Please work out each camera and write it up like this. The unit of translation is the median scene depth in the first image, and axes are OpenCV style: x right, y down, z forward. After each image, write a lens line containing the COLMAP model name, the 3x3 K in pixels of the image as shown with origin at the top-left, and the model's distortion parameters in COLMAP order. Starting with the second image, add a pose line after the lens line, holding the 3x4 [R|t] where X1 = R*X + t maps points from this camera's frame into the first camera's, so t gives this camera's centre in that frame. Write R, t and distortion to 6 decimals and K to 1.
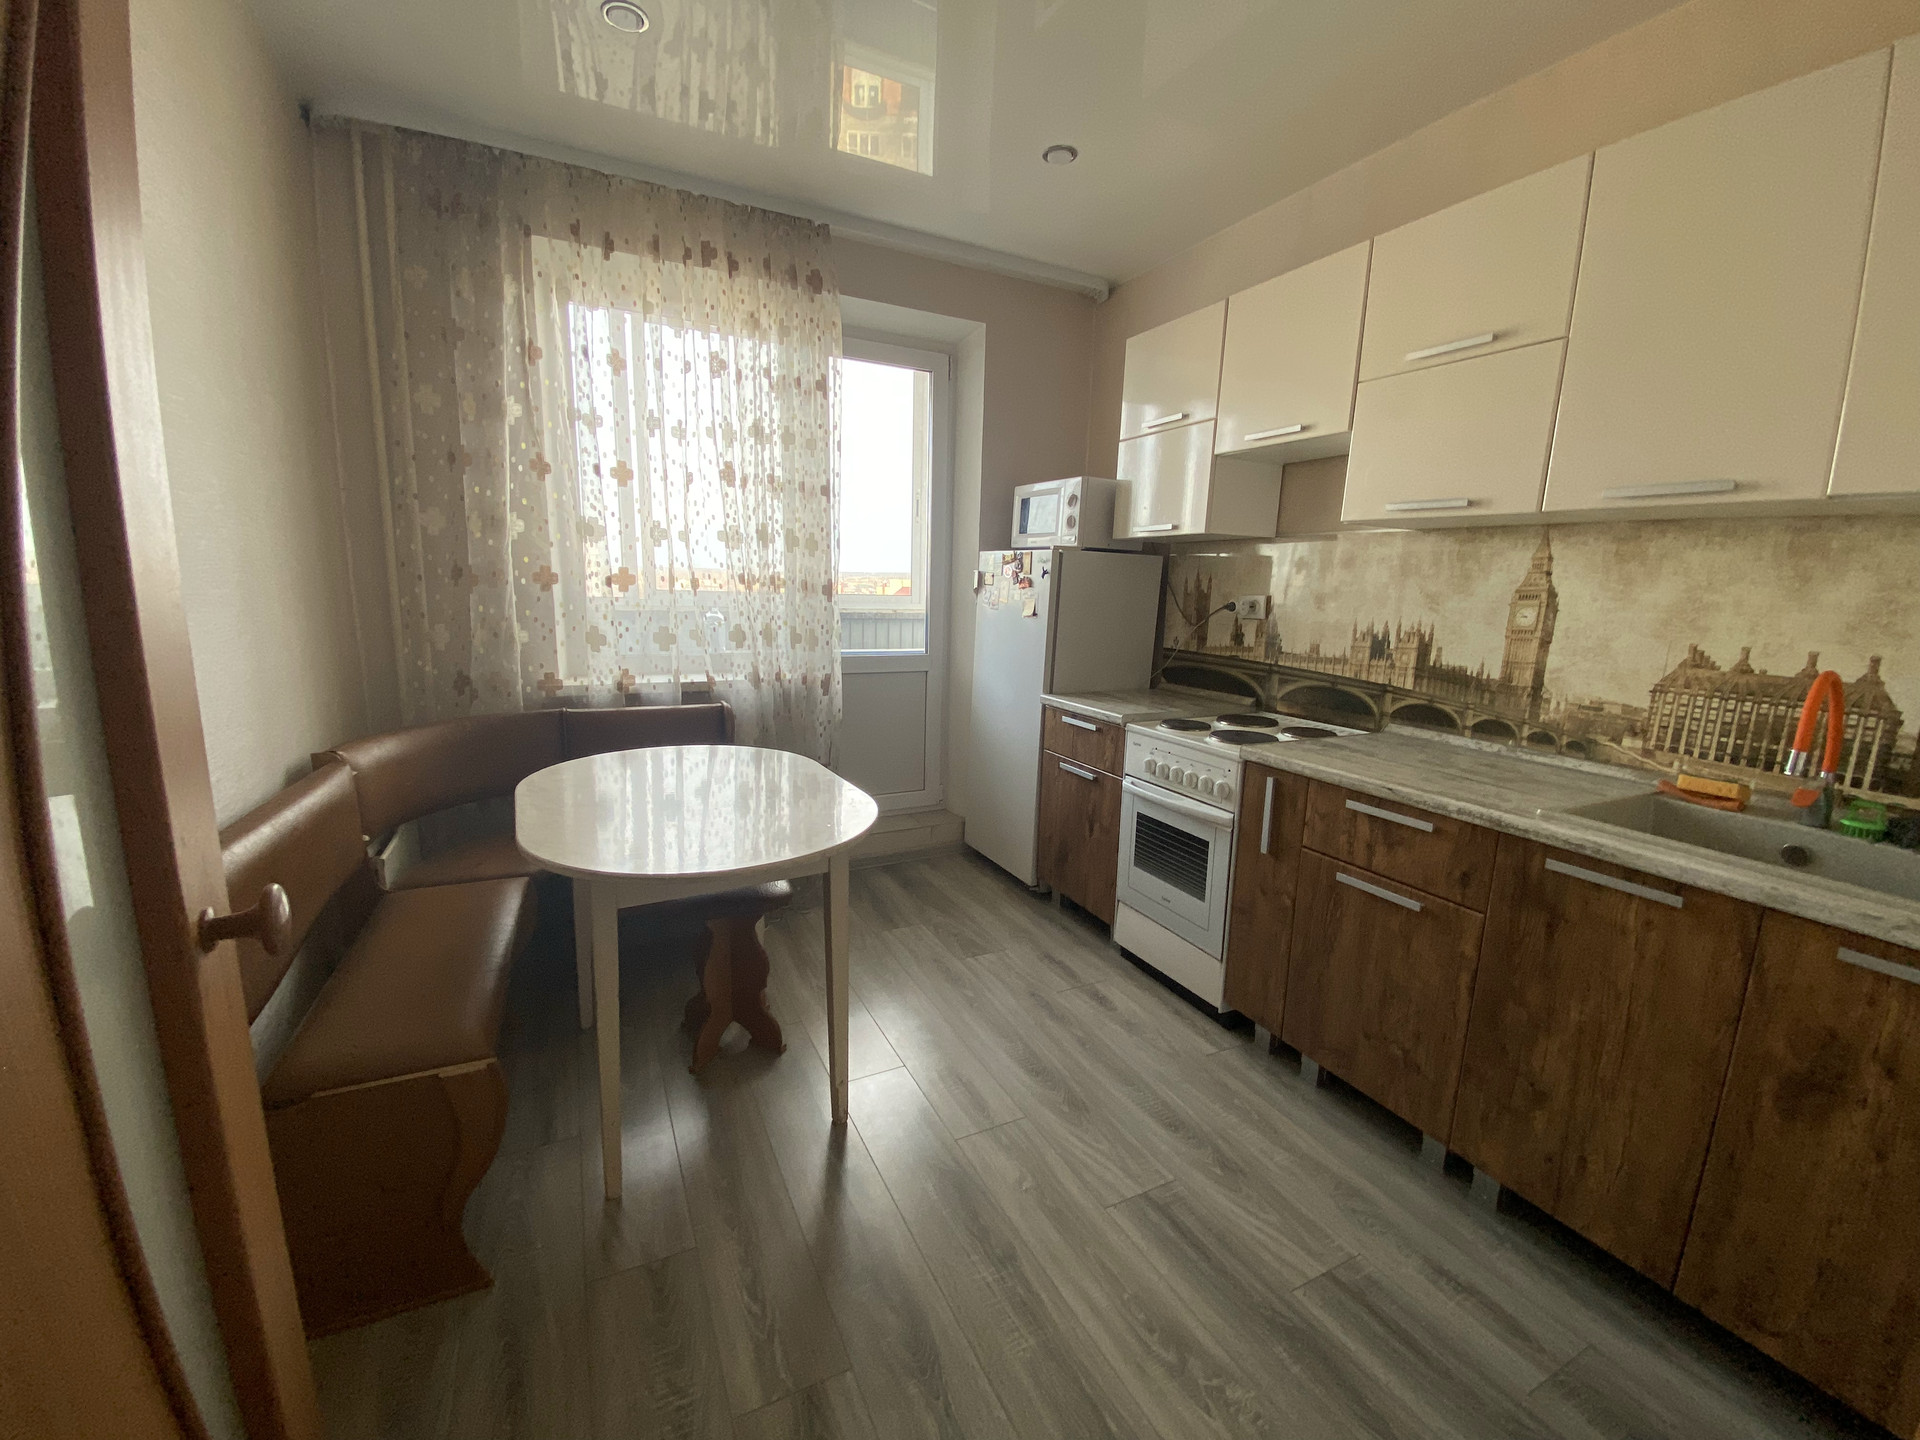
lens RADIAL K [[766.4, 0, 959.1], [0, 766.4, 725.6], [0, 0, 1]] dist [-0.029072, -0.000826]
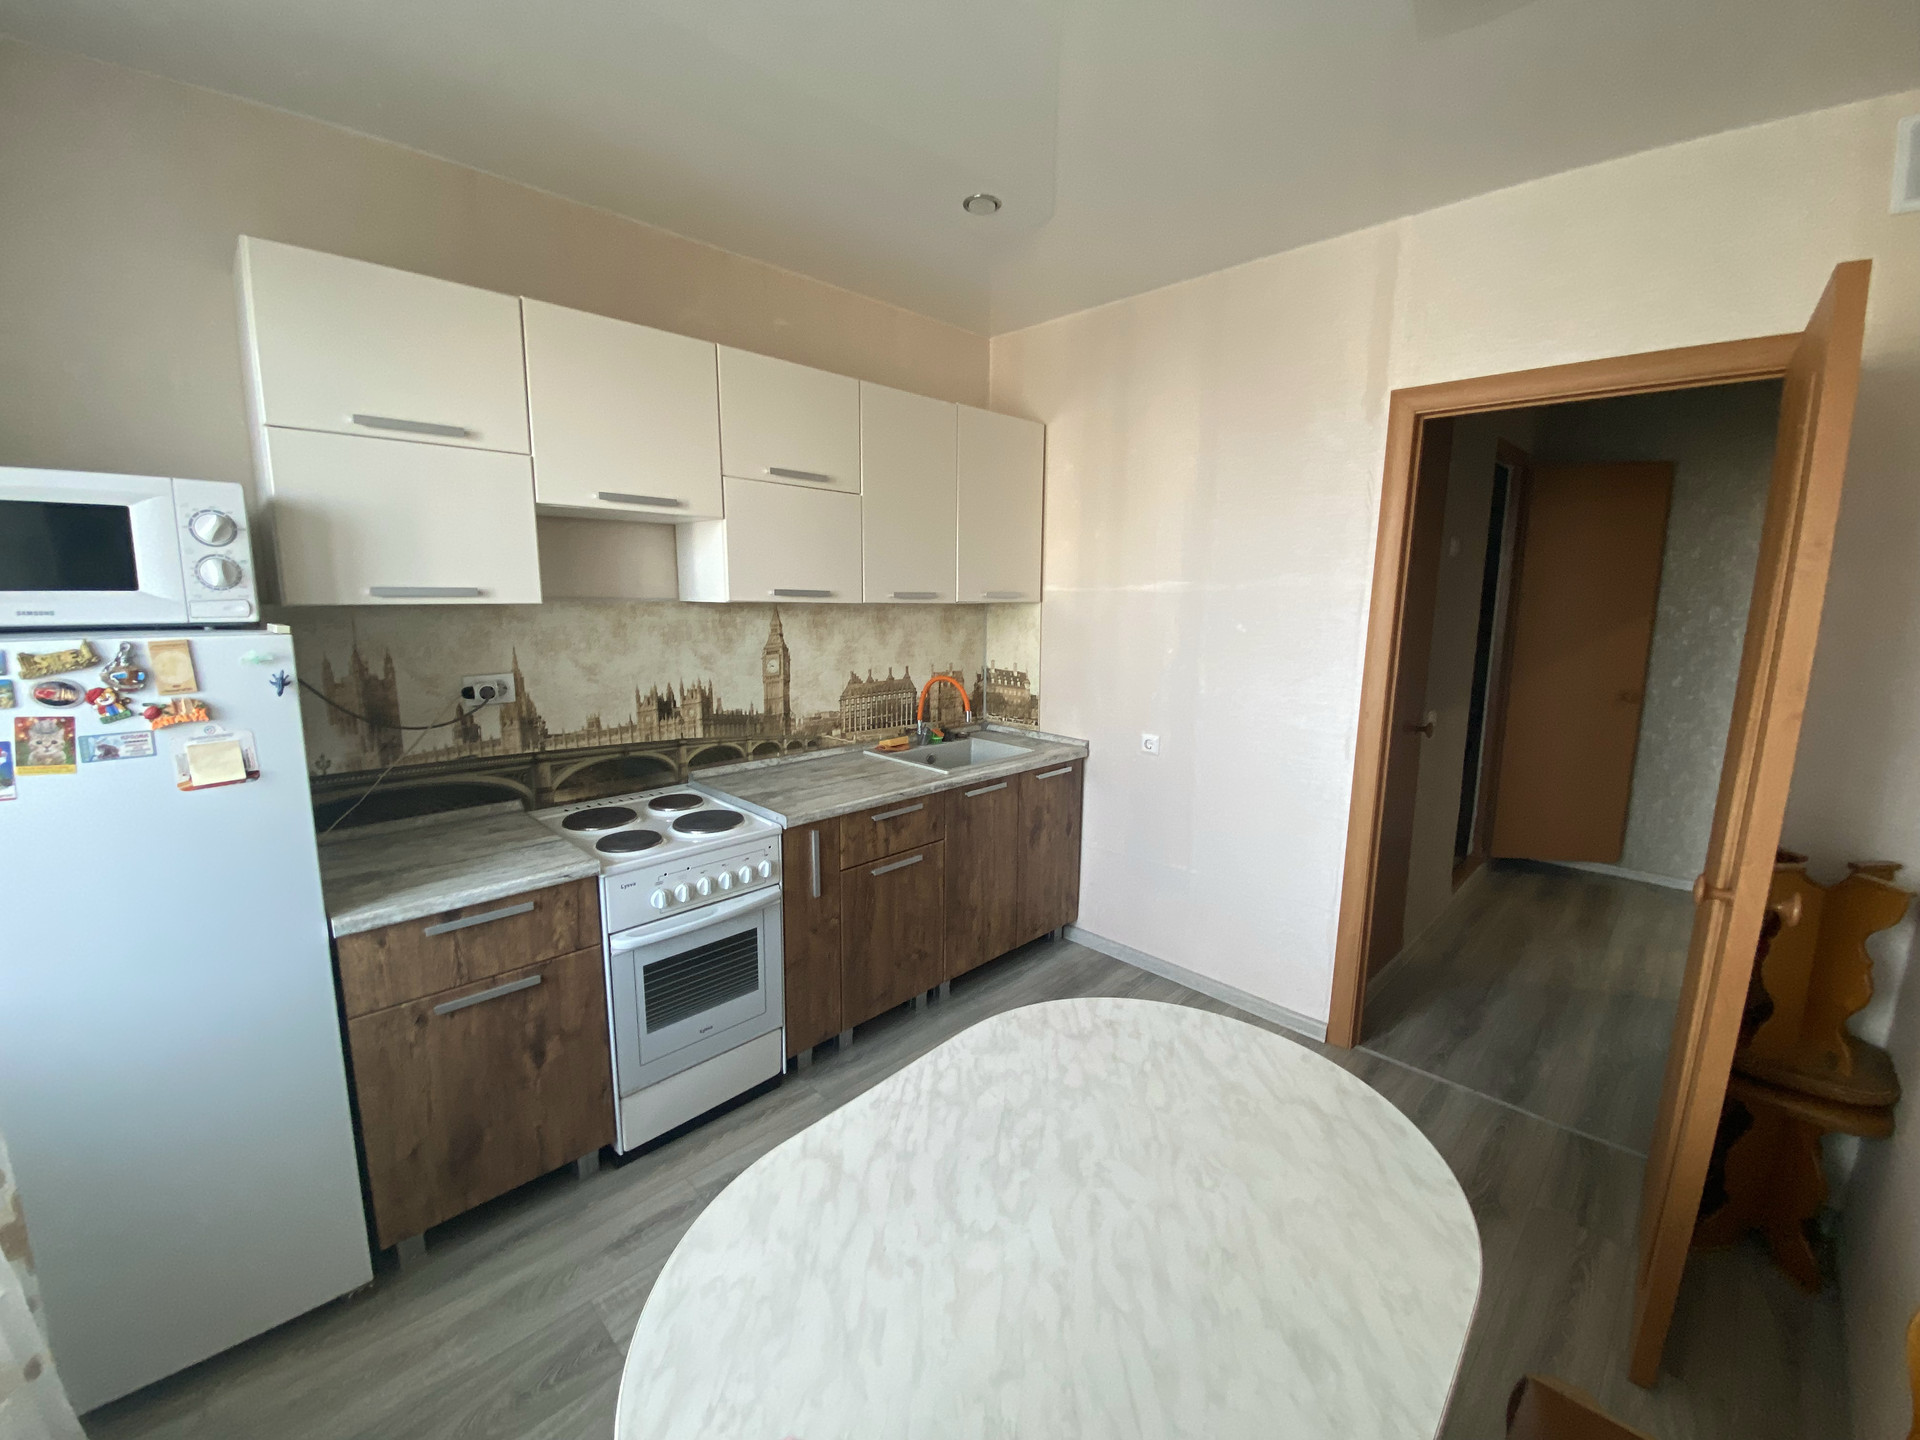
lens RADIAL K [[766.4, 0, 957.1], [0, 766.4, 706.1], [0, 0, 1]] dist [-0.029072, -0.000826]
pose [[-0.340921, -0.161800, 0.926064, -0.638299], [0.151835, 0.962668, 0.224092, -0.310618], [-0.927750, 0.217007, -0.303626, 1.032210]]
